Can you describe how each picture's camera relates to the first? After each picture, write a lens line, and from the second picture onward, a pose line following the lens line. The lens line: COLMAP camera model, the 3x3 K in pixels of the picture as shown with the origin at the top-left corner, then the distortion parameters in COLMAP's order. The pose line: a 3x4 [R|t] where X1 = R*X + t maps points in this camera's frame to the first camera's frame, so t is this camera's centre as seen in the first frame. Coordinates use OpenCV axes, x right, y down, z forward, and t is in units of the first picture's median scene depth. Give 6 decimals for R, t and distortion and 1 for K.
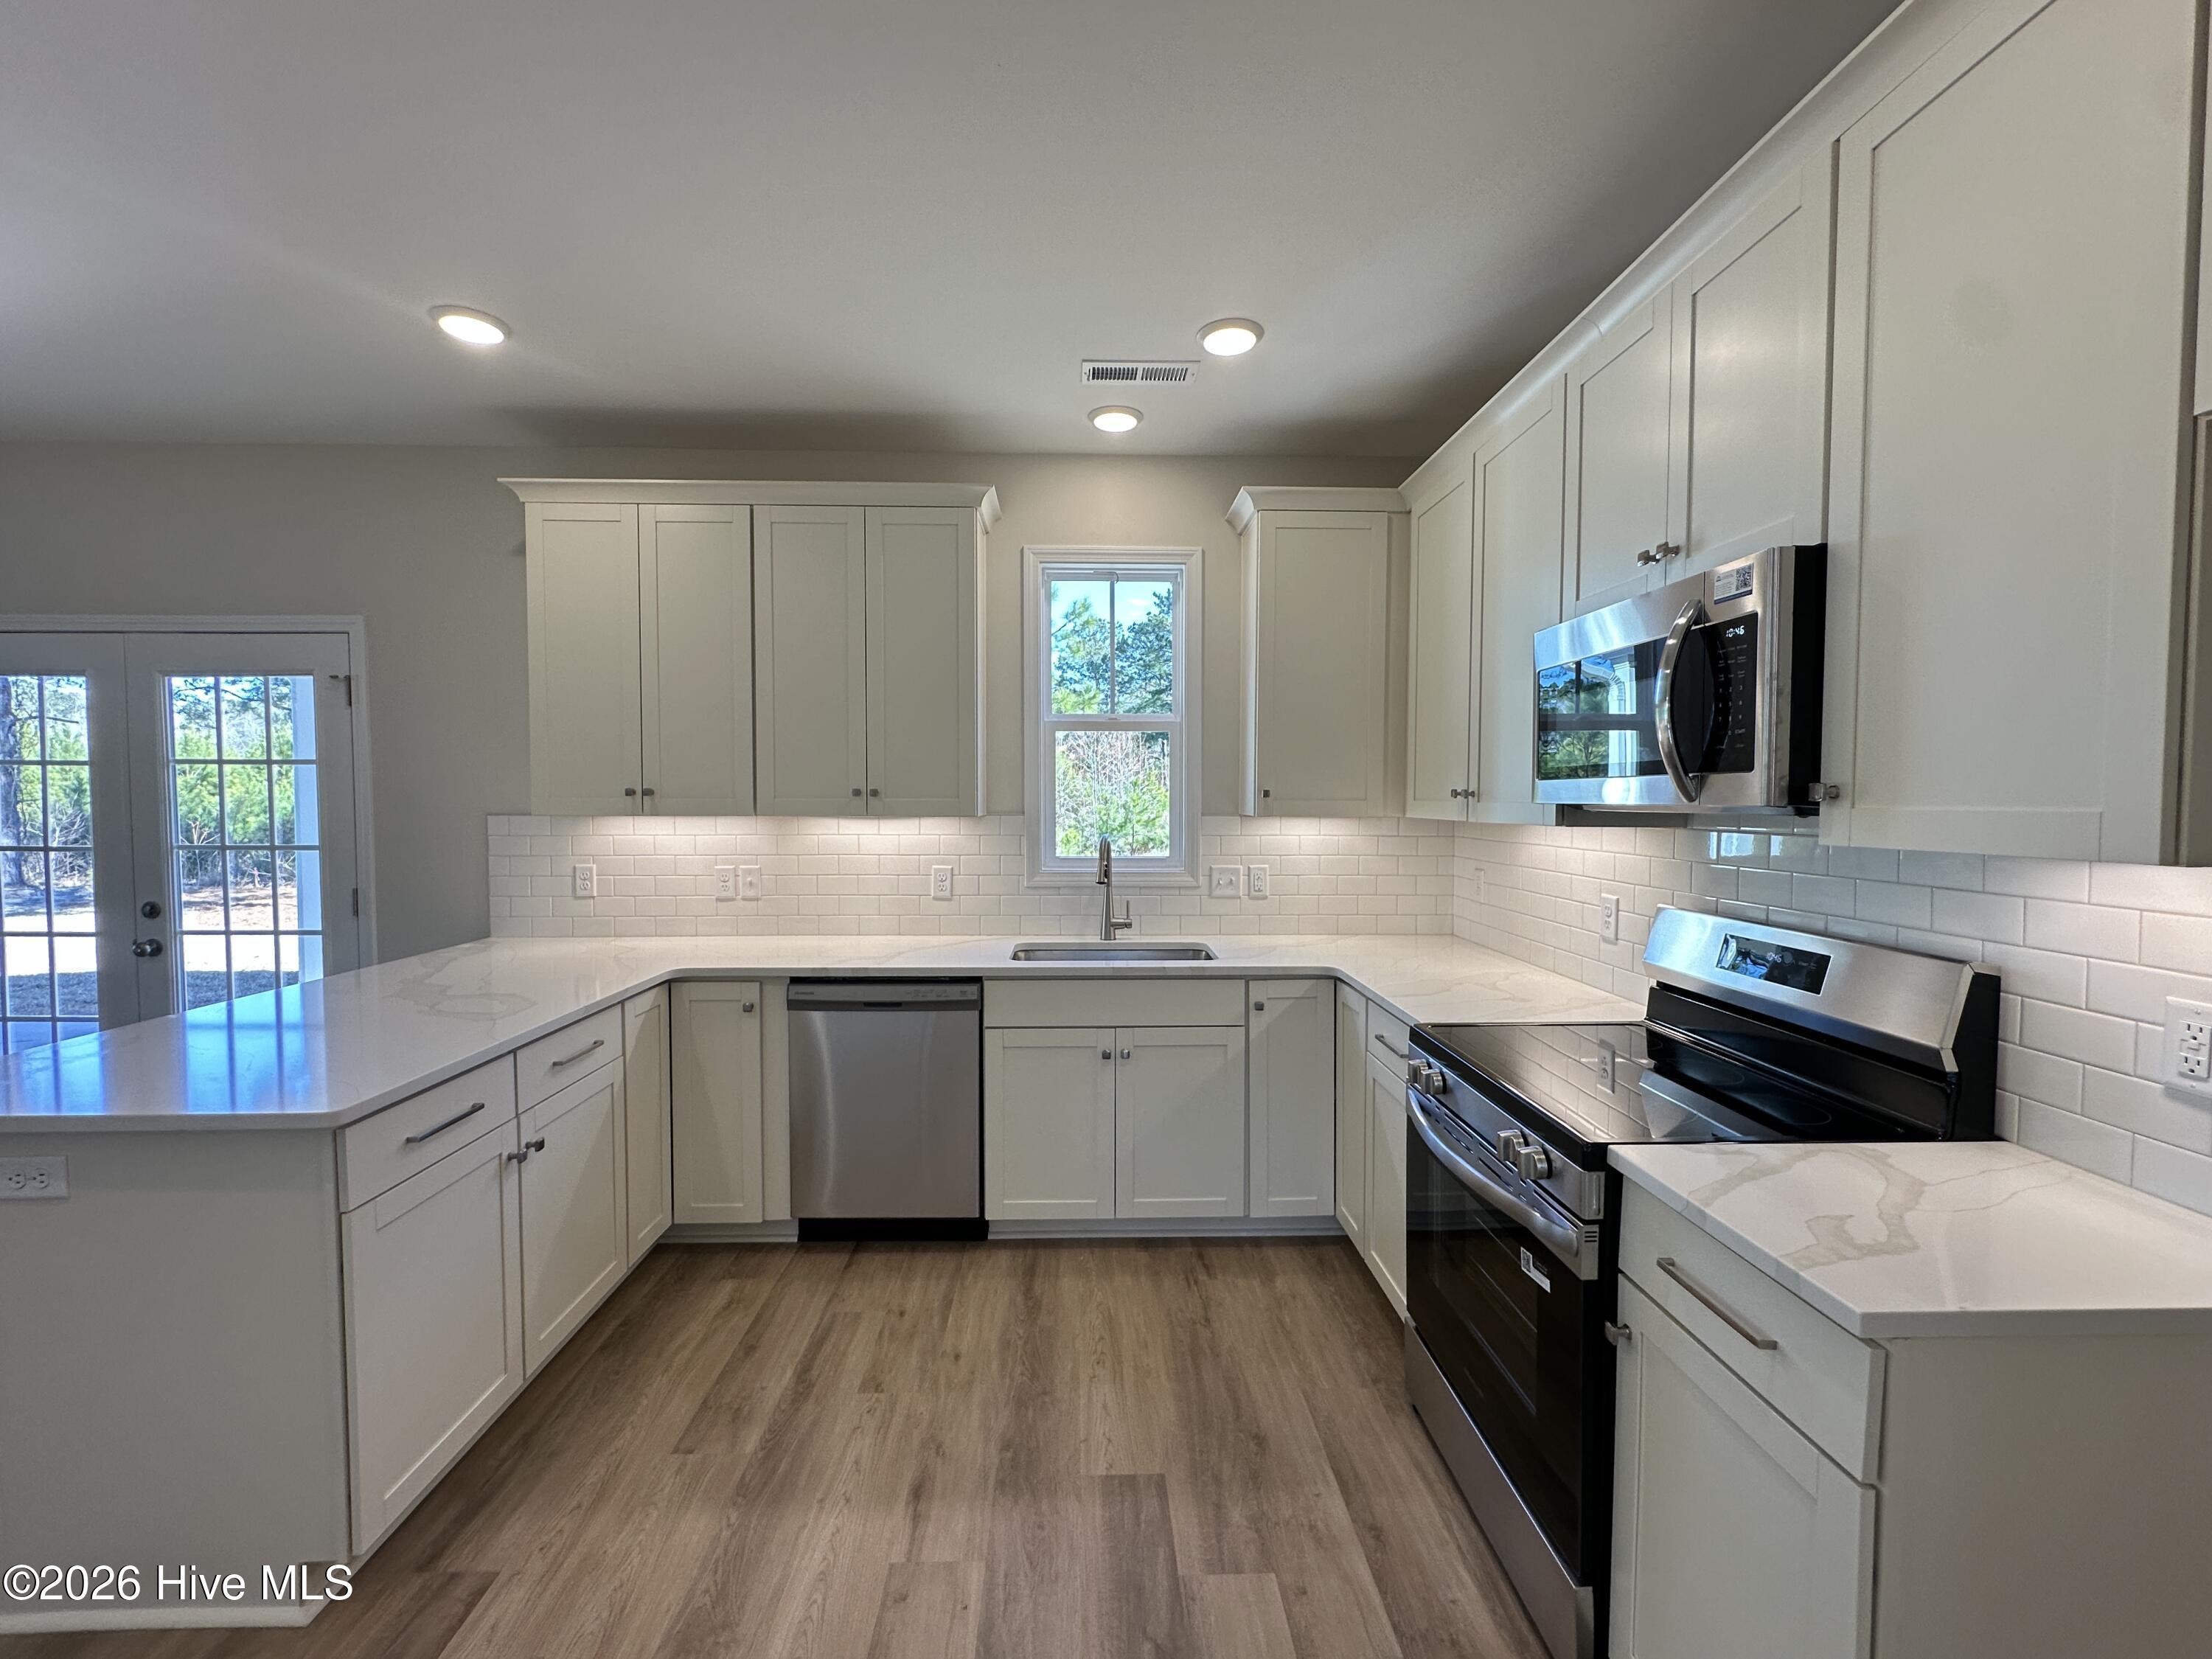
lens RADIAL K [[904.8, 0, 1106.0], [0, 904.8, 829.5], [0, 0, 1]] dist [-0.003629, -0.000408]
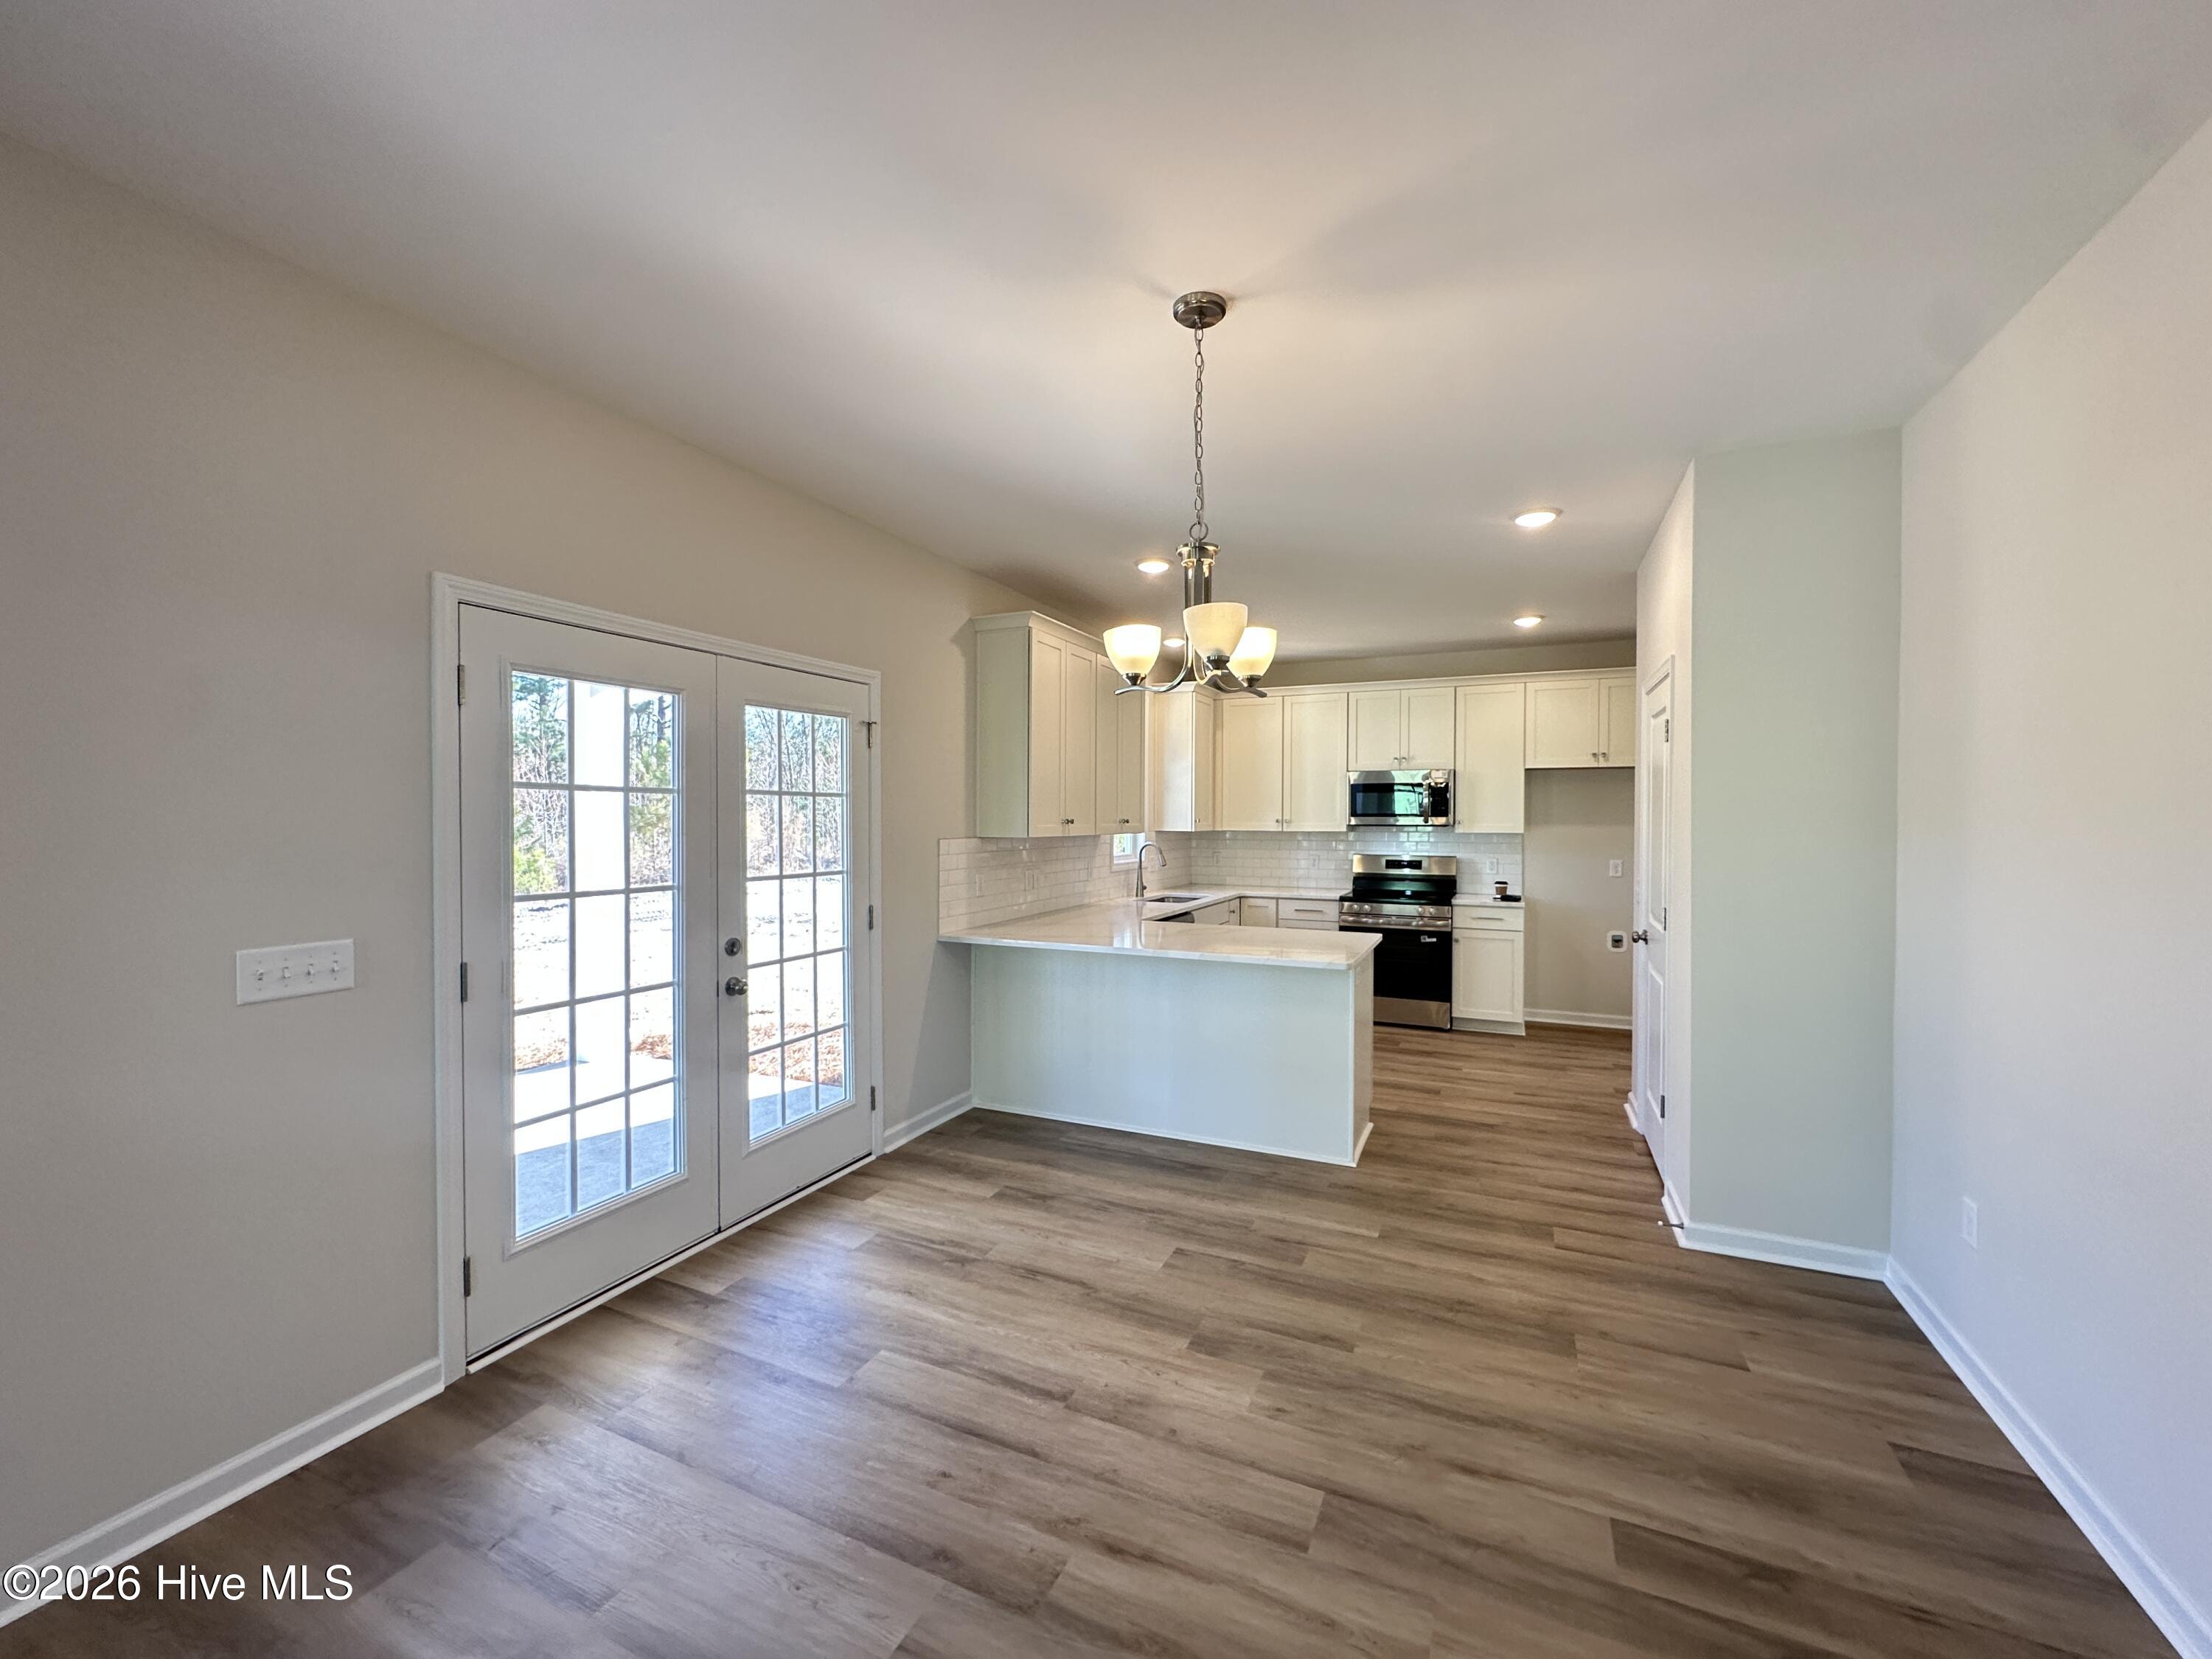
lens RADIAL K [[891.4, 0, 1111.7], [0, 891.4, 831.1], [0, 0, 1]] dist [-0.001478, 0.000037]
pose [[0.458063, -0.013318, 0.888820, -1.708904], [0.031930, 0.999489, -0.001478, -0.018743], [-0.888346, 0.029057, 0.458255, 0.209356]]
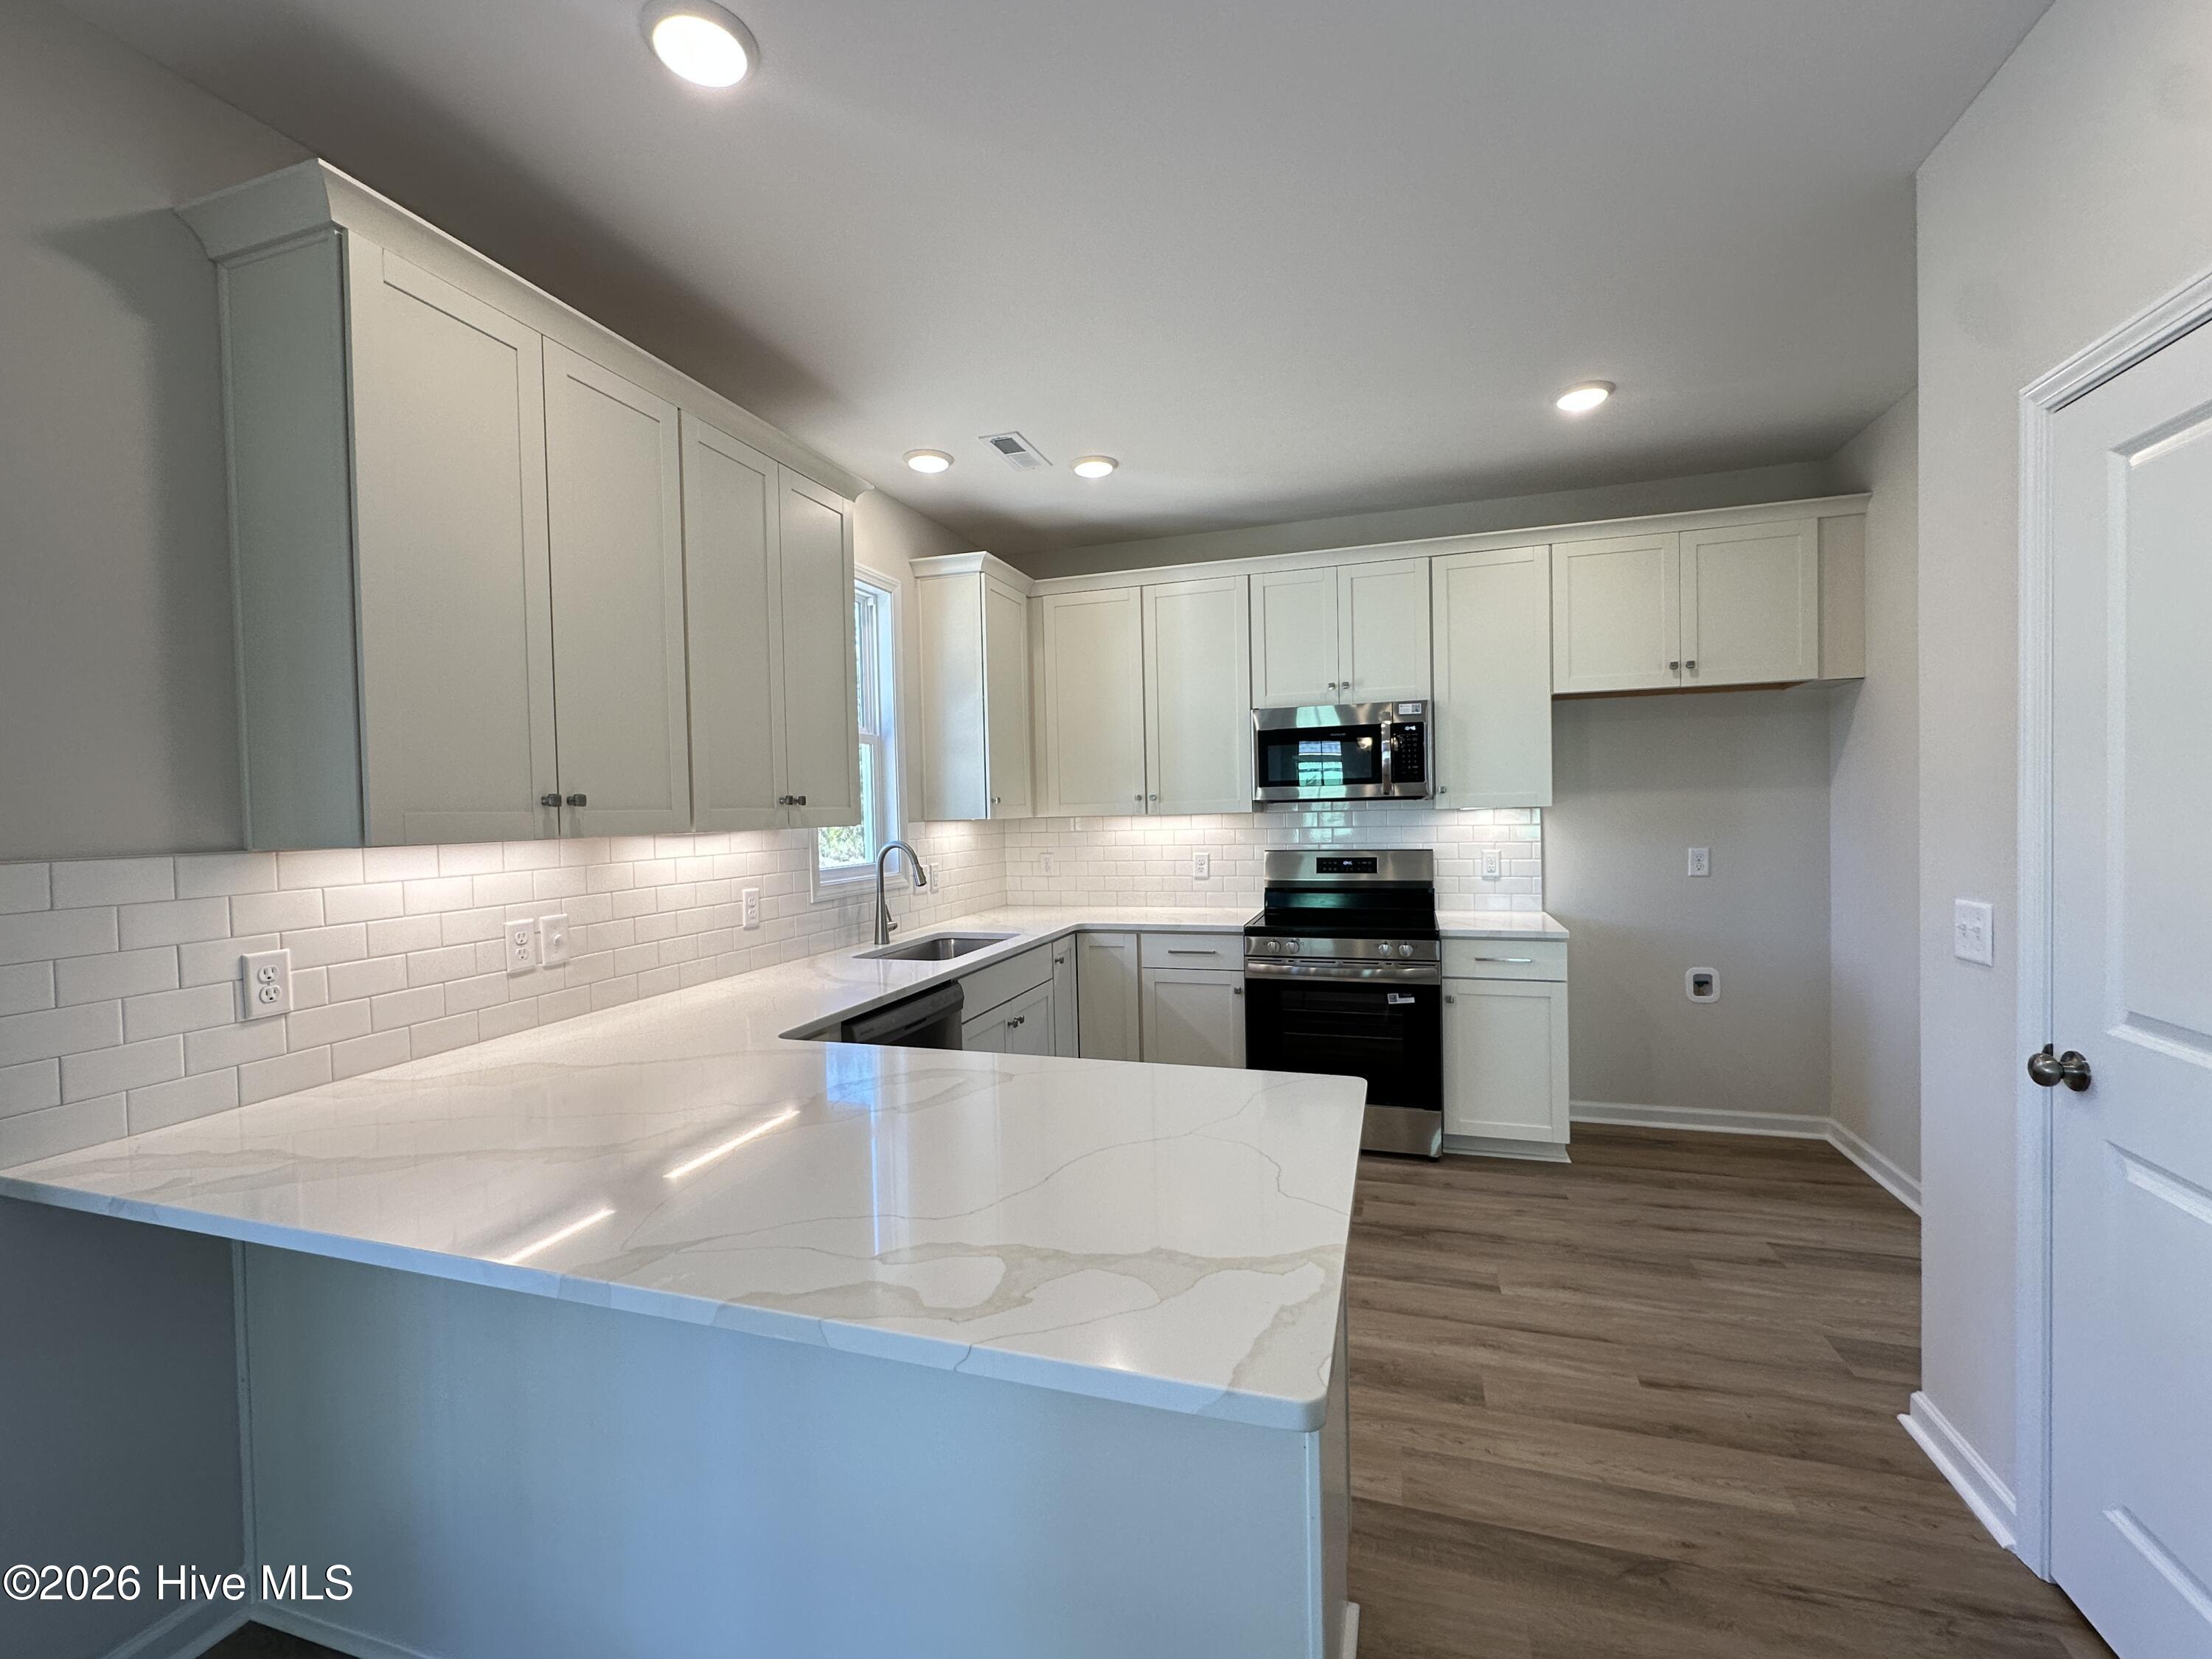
lens RADIAL K [[891.4, 0, 1111.7], [0, 891.4, 831.1], [0, 0, 1]] dist [-0.001478, 0.000037]
pose [[0.352548, -0.034419, 0.935160, -0.888025], [0.058443, 0.998182, 0.014706, -0.006693], [-0.933967, 0.049469, 0.353919, 0.406868]]
